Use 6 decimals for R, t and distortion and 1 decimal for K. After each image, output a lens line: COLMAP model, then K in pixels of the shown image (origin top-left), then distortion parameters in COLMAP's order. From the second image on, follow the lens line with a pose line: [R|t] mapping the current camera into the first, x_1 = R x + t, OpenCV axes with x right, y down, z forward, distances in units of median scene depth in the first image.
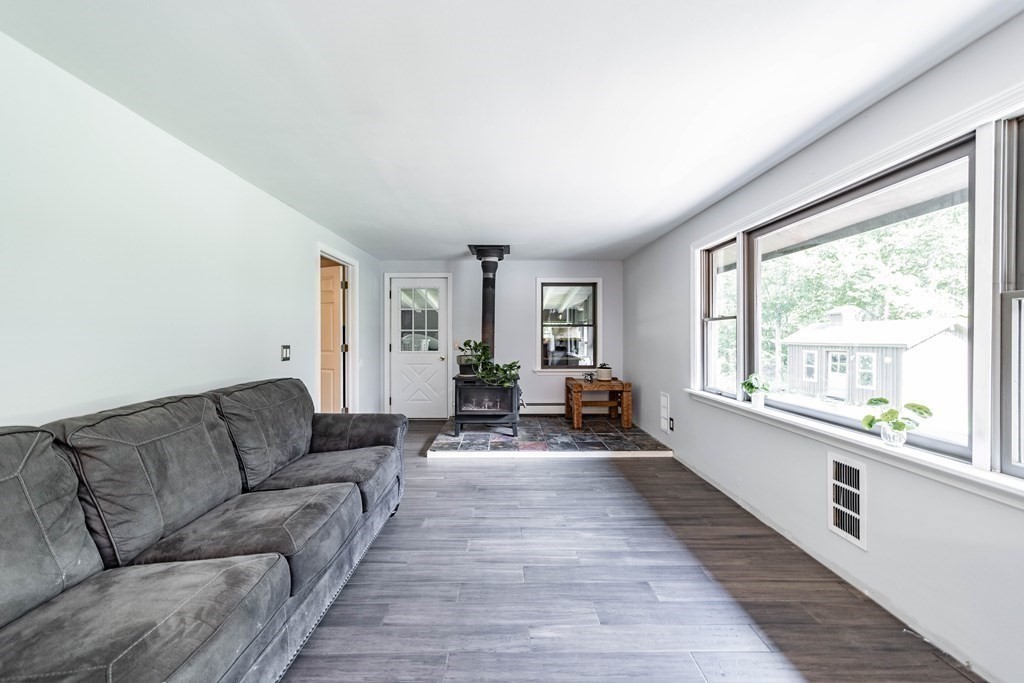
lens RADIAL K [[379.9, 0, 515.0], [0, 379.9, 335.5], [0, 0, 1]] dist [0.006224, 0.000001]
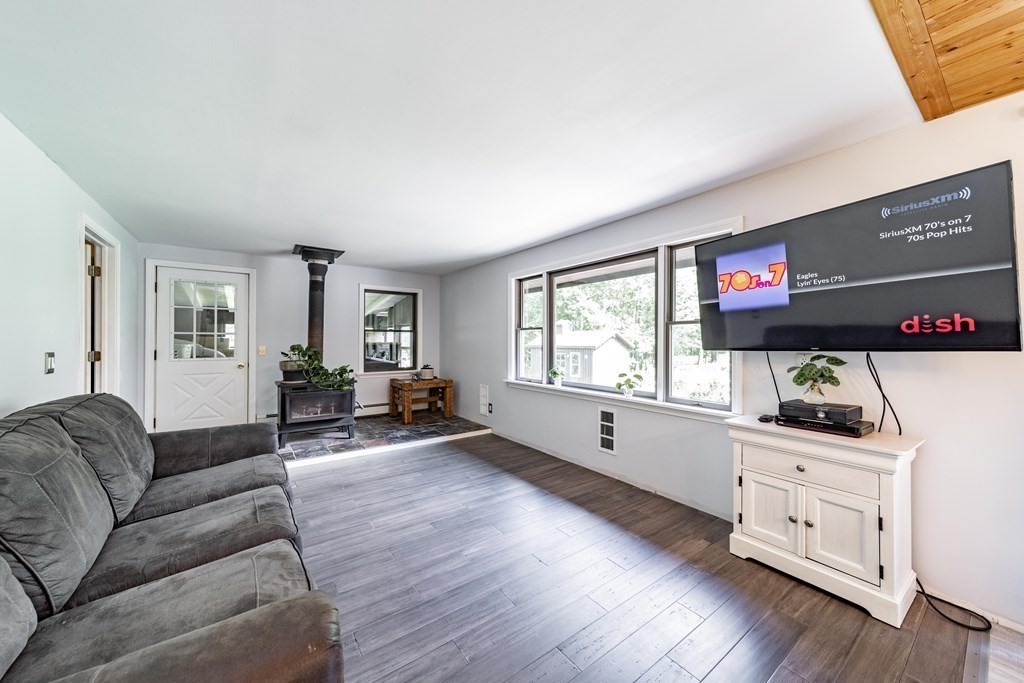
lens RADIAL K [[363.6, 0, 525.8], [0, 363.6, 339.5], [0, 0, 1]] dist [0.002026, 0.000082]
pose [[0.809971, 0.004068, 0.586455, -0.236242], [-0.003061, 0.999992, -0.002709, 0.000056], [-0.586462, 0.000399, 0.809977, -0.089557]]
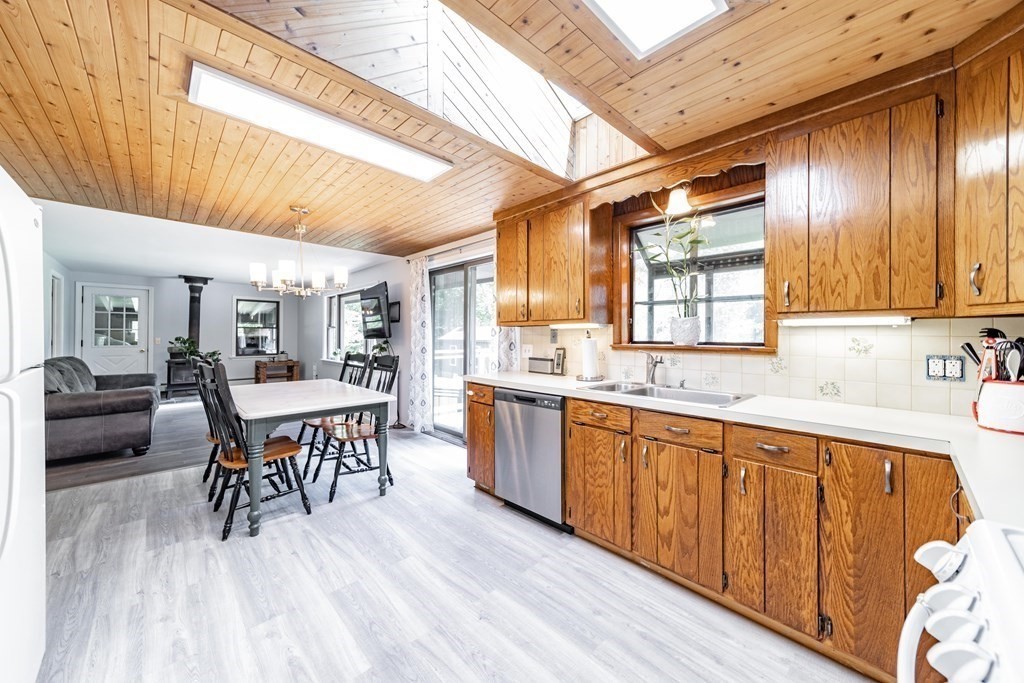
lens RADIAL K [[373.0, 0, 514.4], [0, 373.0, 332.6], [0, 0, 1]] dist [-0.000114, -0.000163]
pose [[0.743844, 0.008760, 0.668296, -0.149840], [-0.005193, 0.999960, -0.007327, -0.000838], [-0.668333, 0.001980, 0.743859, -1.279455]]
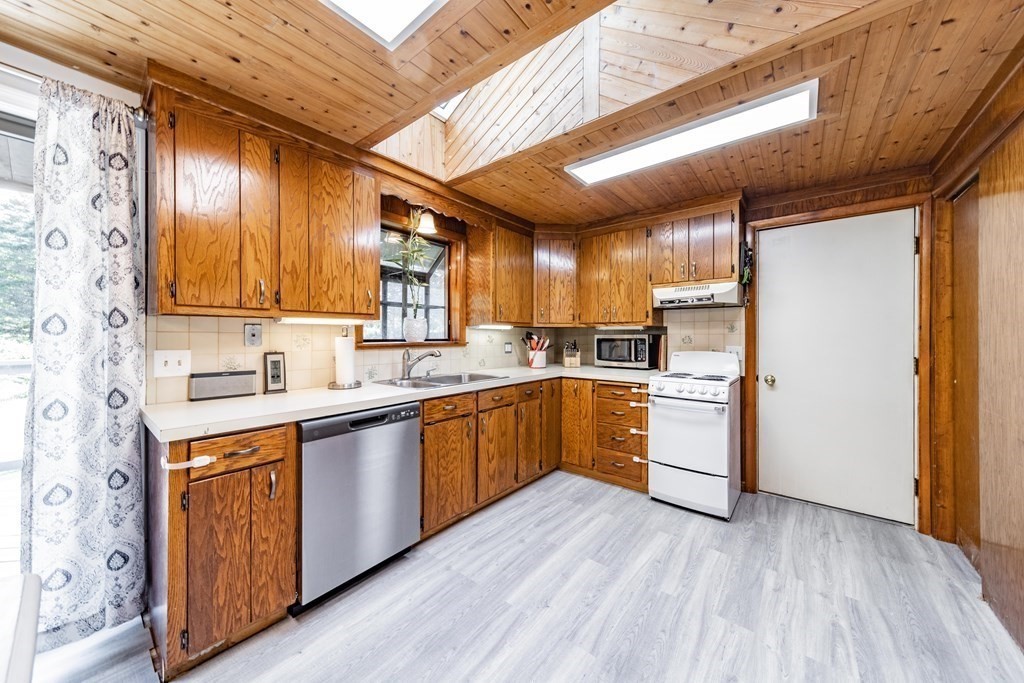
lens RADIAL K [[354.6, 0, 511.0], [0, 354.6, 336.4], [0, 0, 1]] dist [0.001432, 0.000054]
pose [[-0.757752, -0.003540, 0.652533, -0.133617], [-0.003966, 0.999992, 0.000820, 0.001497], [-0.652530, -0.001966, -0.757760, -0.643207]]
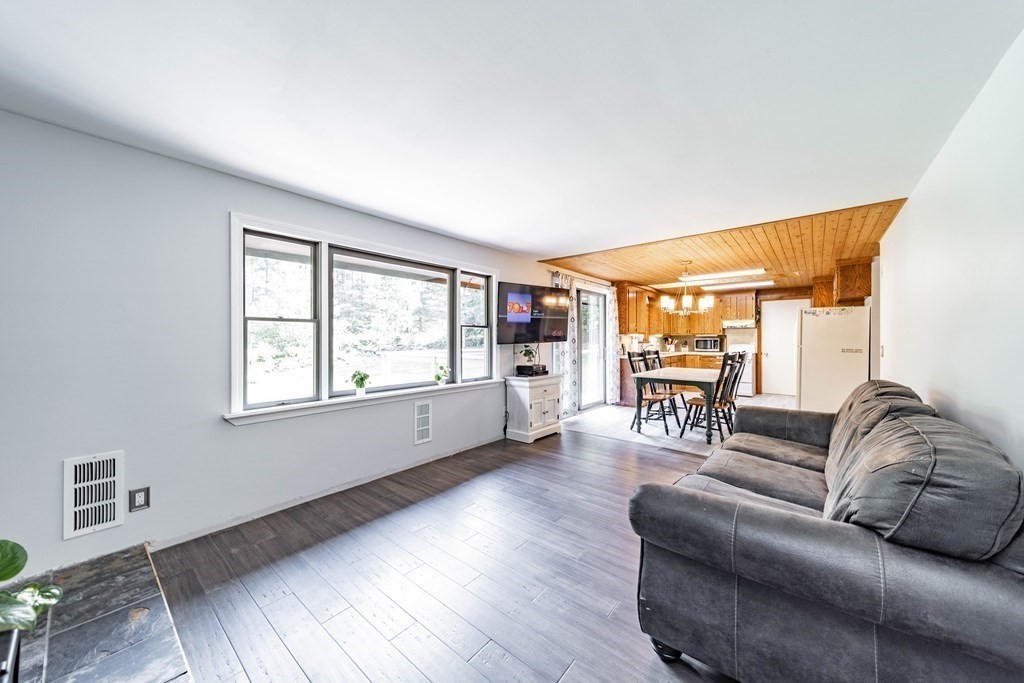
lens RADIAL K [[387.6, 0, 497.6], [0, 387.6, 341.3], [0, 0, 1]] dist [0.000081, -0.000002]
pose [[-0.750747, 0.000154, 0.660590, -0.373080], [0.002869, 0.999991, 0.003027, 0.004043], [-0.660584, 0.004168, -0.750741, 1.142015]]
